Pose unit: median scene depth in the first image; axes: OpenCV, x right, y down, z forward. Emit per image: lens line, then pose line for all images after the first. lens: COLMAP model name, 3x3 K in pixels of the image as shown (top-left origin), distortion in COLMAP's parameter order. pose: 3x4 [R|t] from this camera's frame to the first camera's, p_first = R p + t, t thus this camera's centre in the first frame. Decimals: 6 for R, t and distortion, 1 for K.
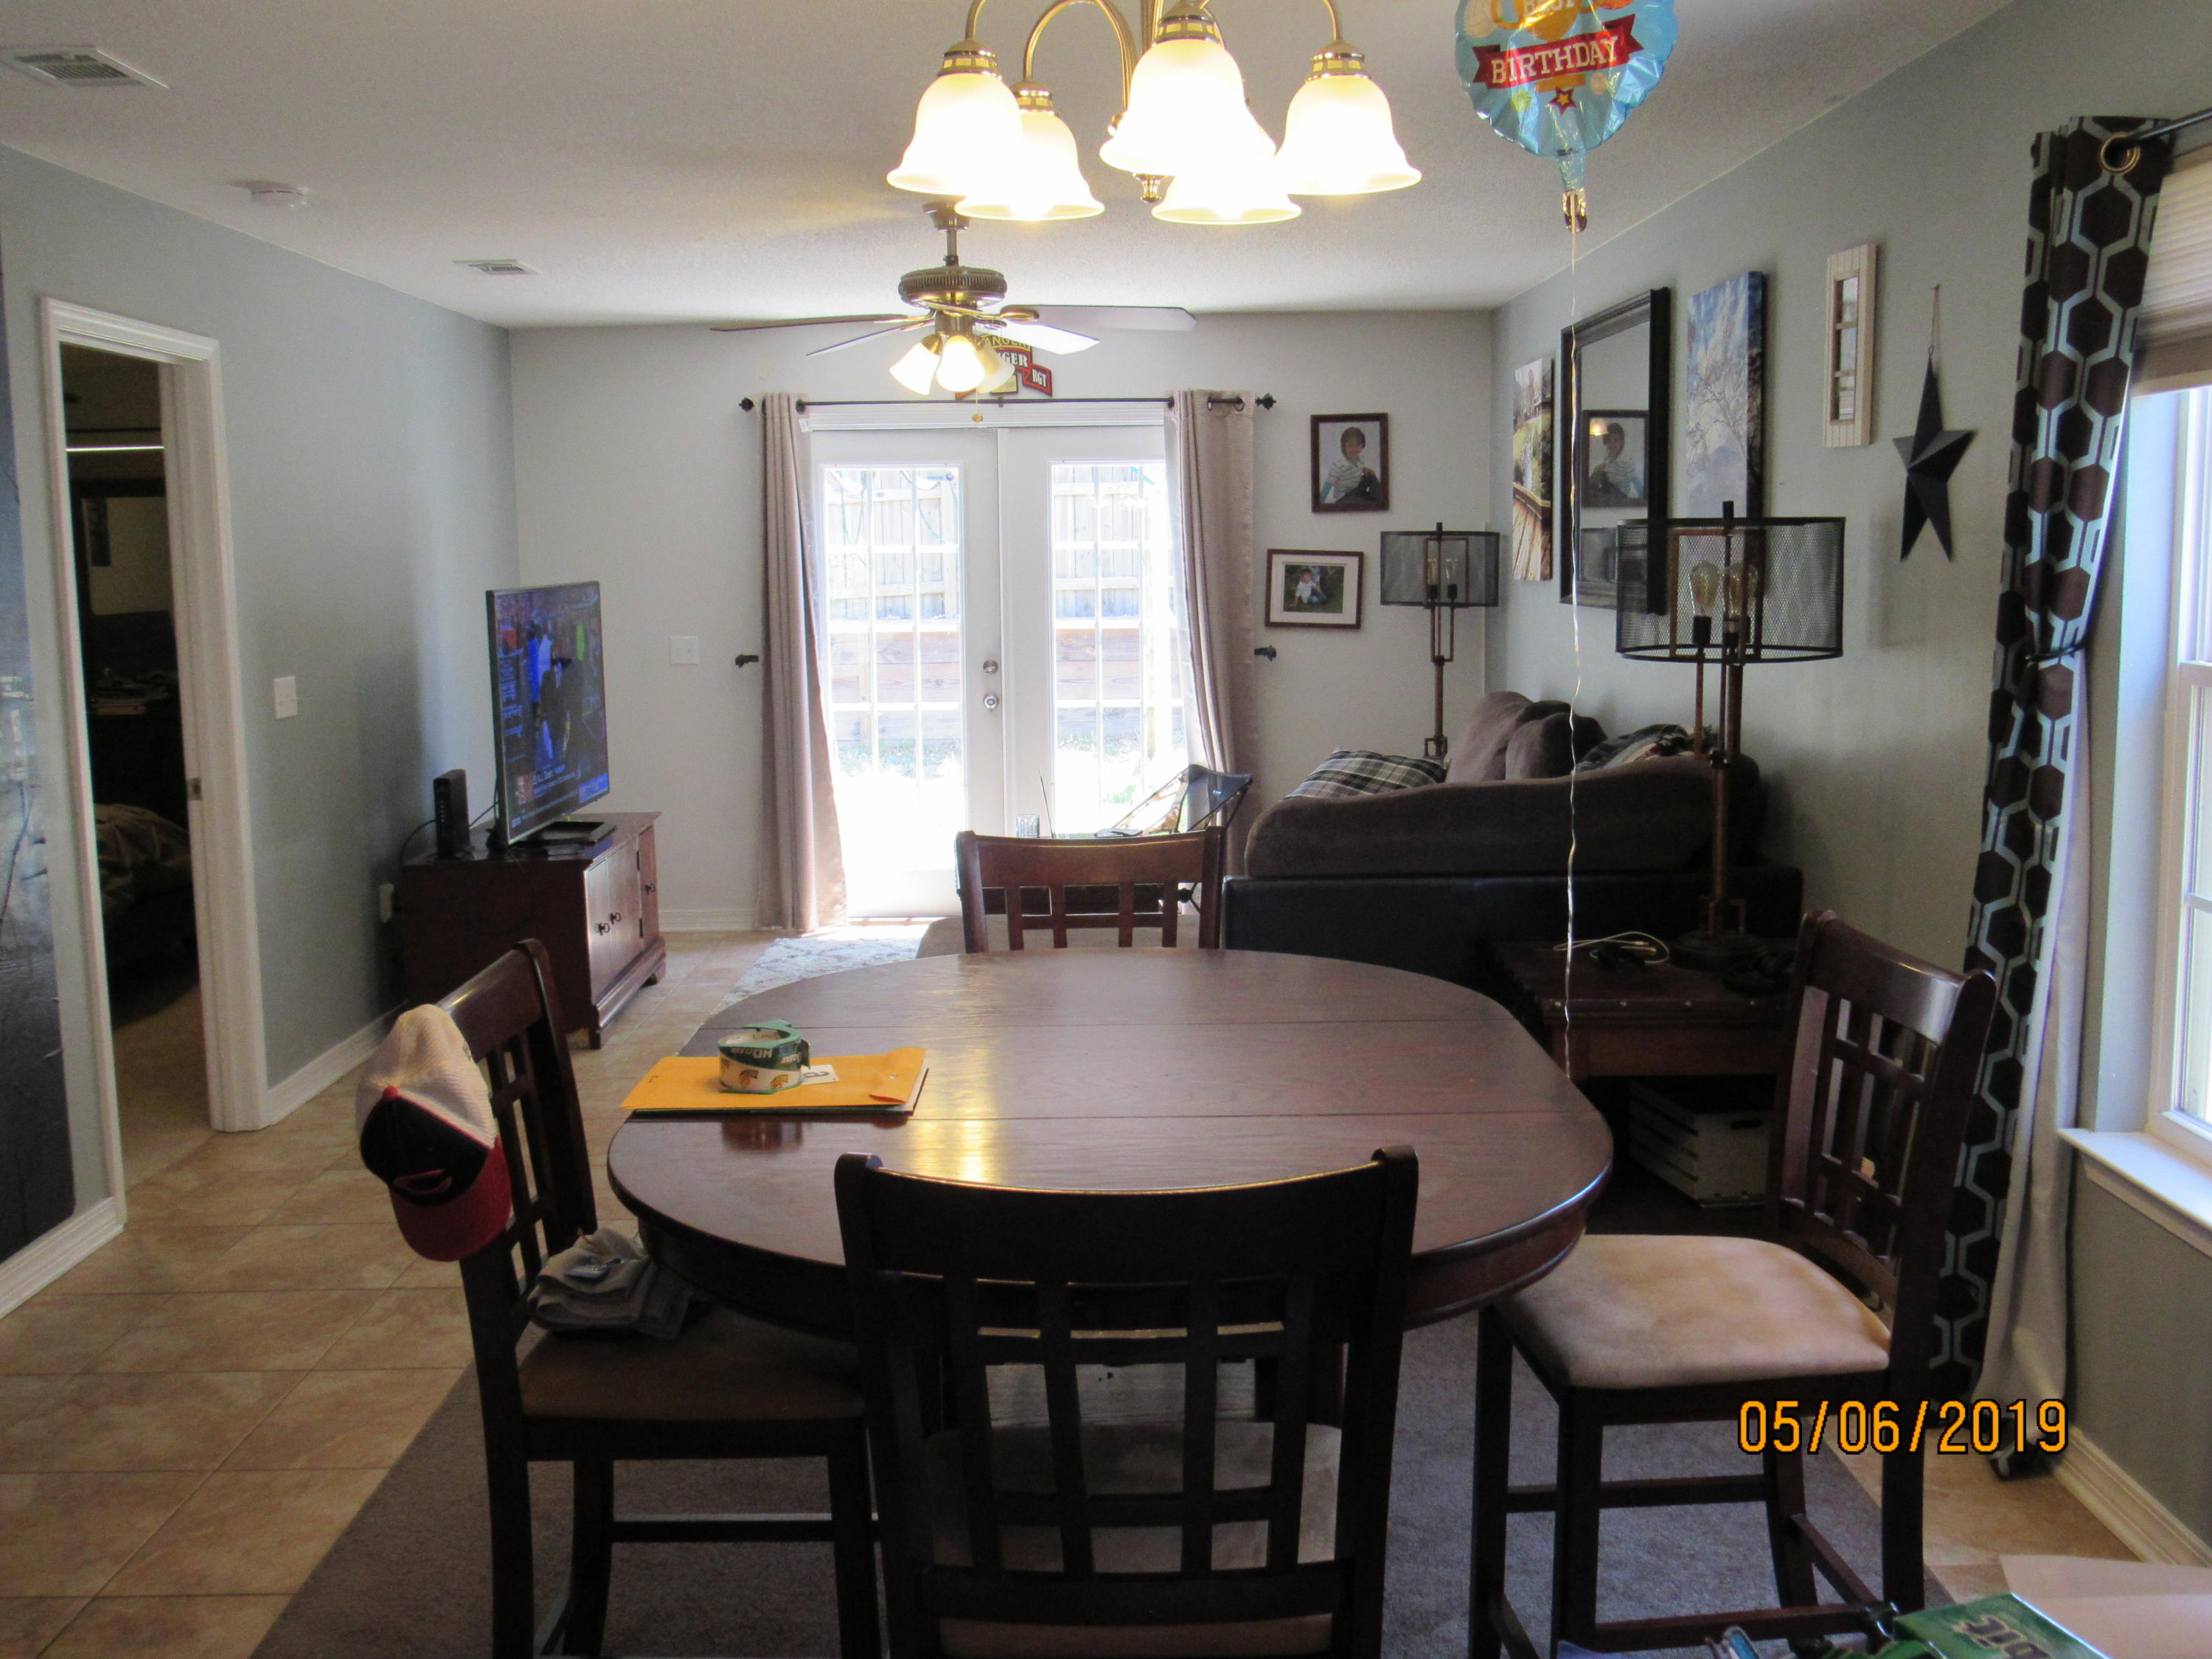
lens RADIAL K [[2176.2, 0, 1107.5], [0, 2176.2, 832.8], [0, 0, 1]] dist [-0.014094, 0.000000]
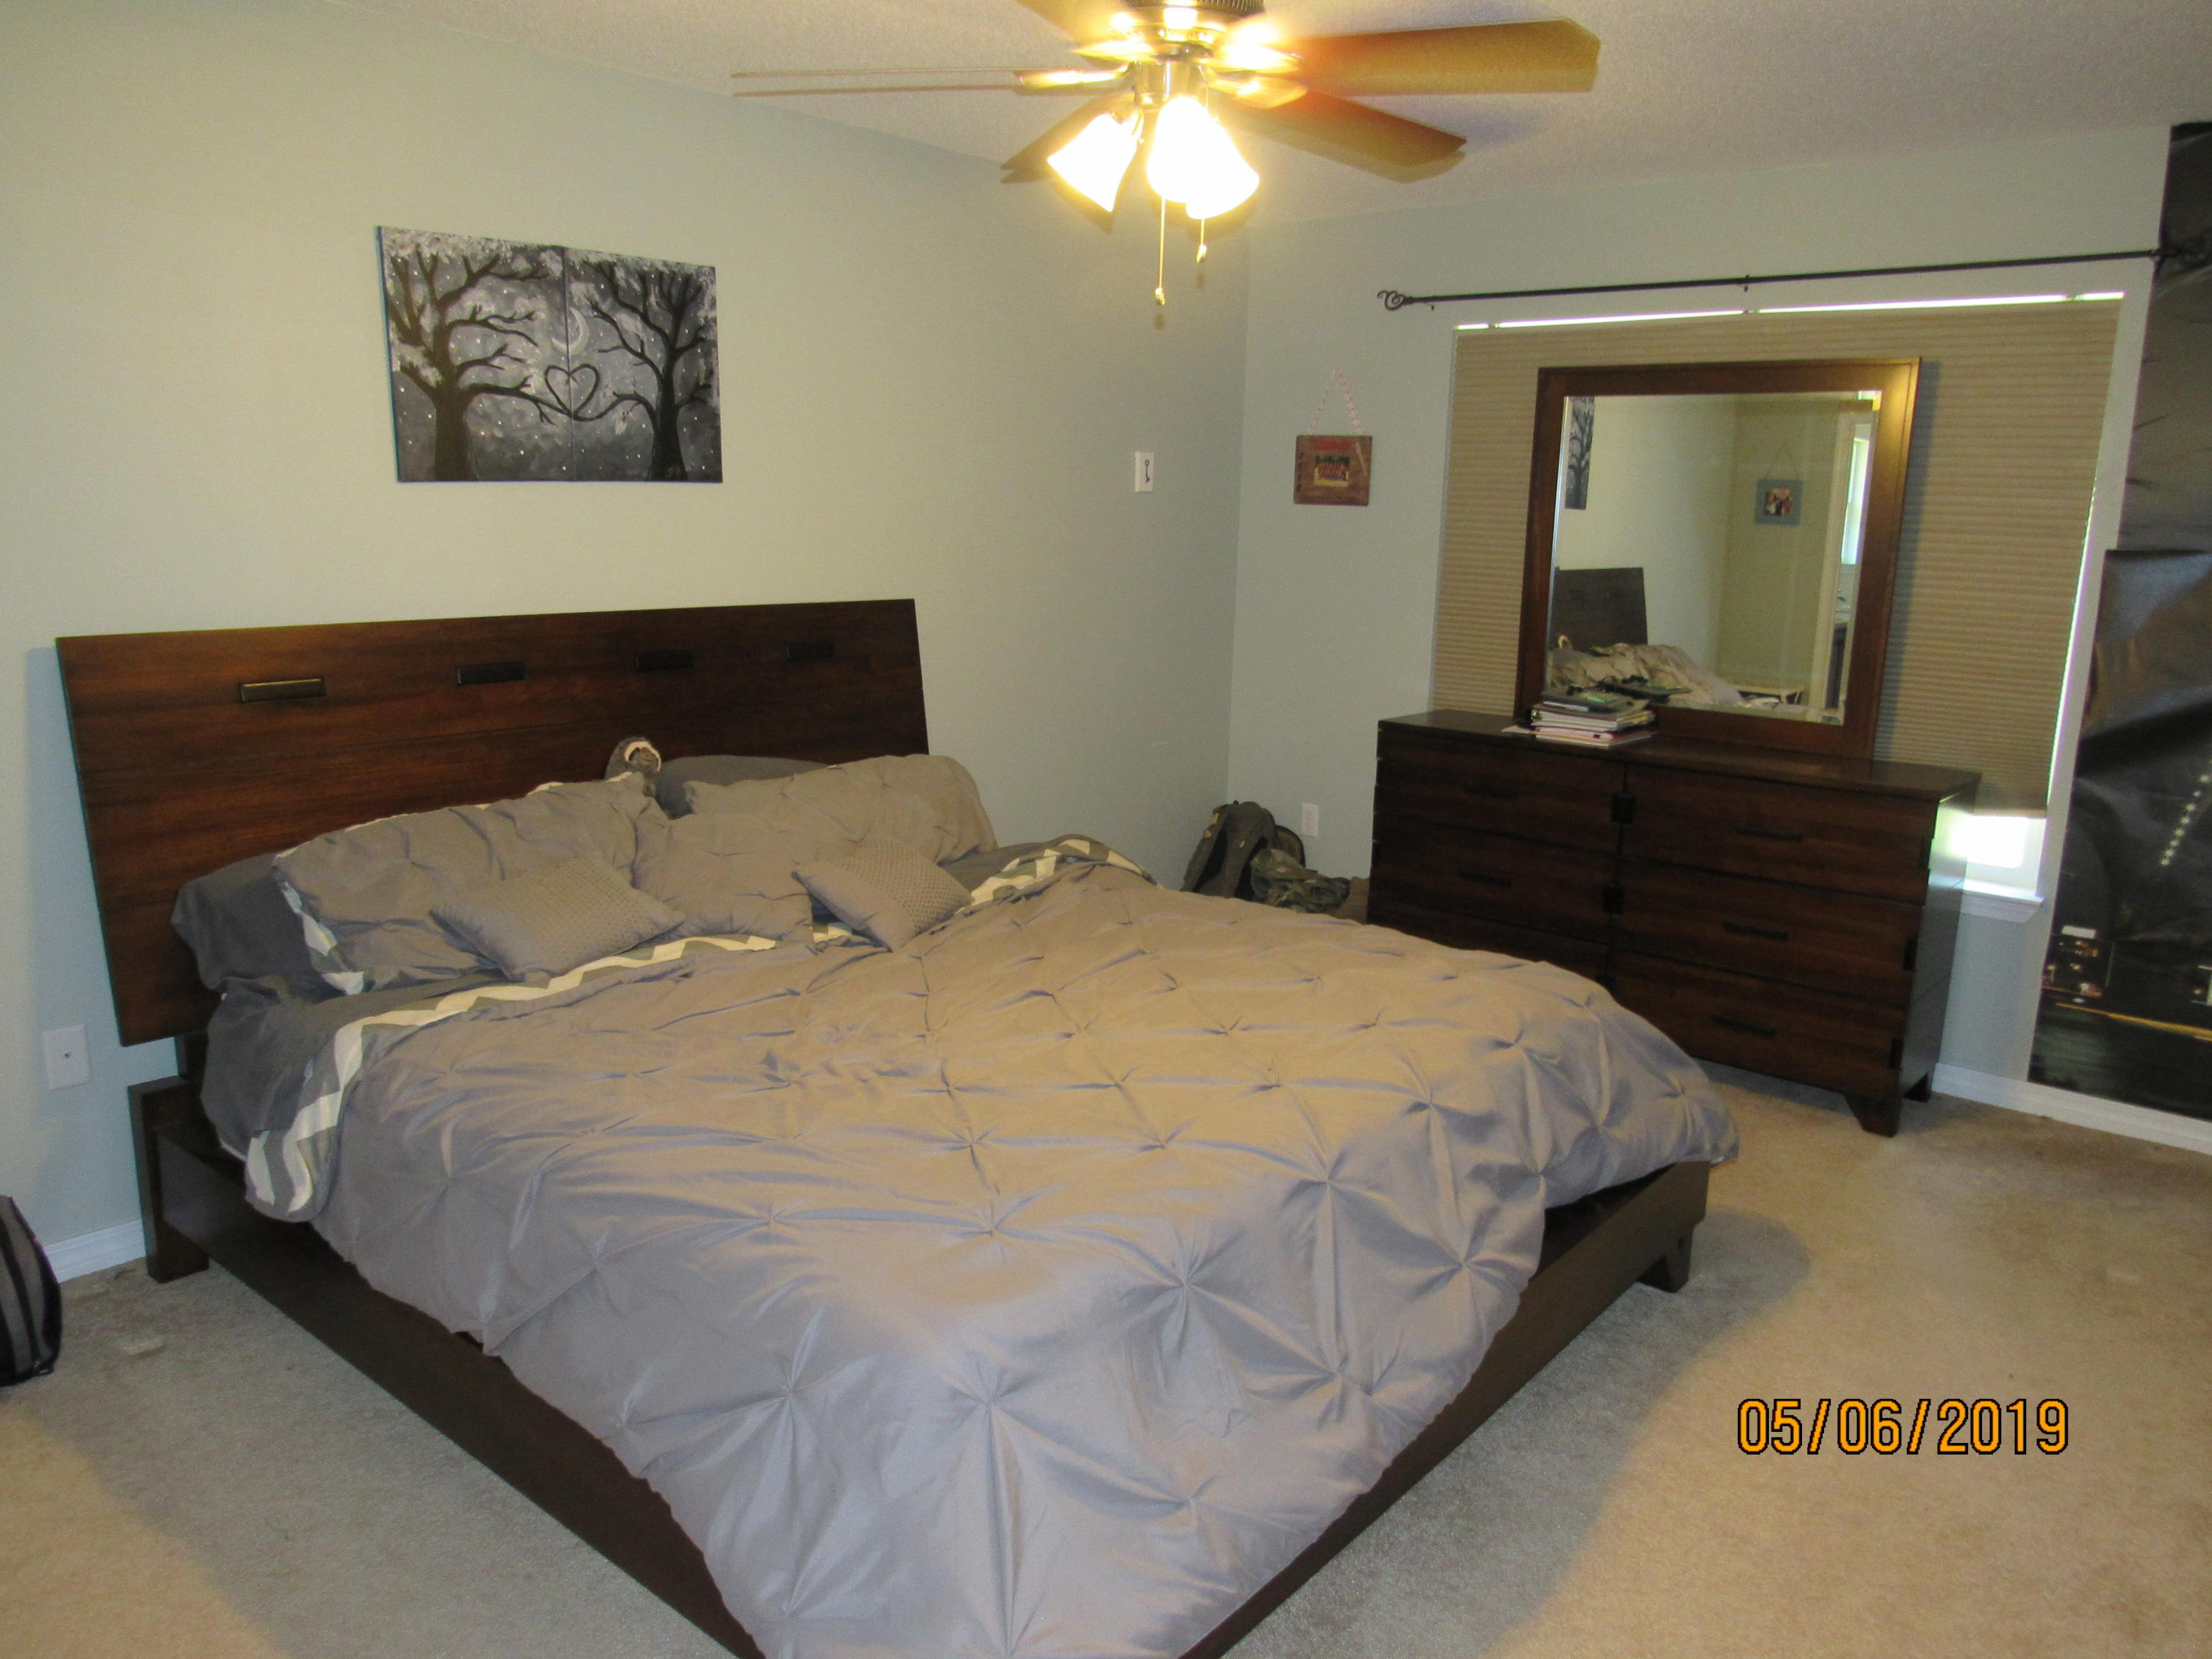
lens RADIAL K [[1574.1, 0, 1105.6], [0, 1574.1, 832.9], [0, 0, 1]] dist [-0.007324, 0.001384]
pose [[0.751615, 0.164147, -0.638851, -0.229951], [-0.116065, 0.986341, 0.116880, -0.060742], [0.649311, -0.013700, 0.760400, 0.495509]]
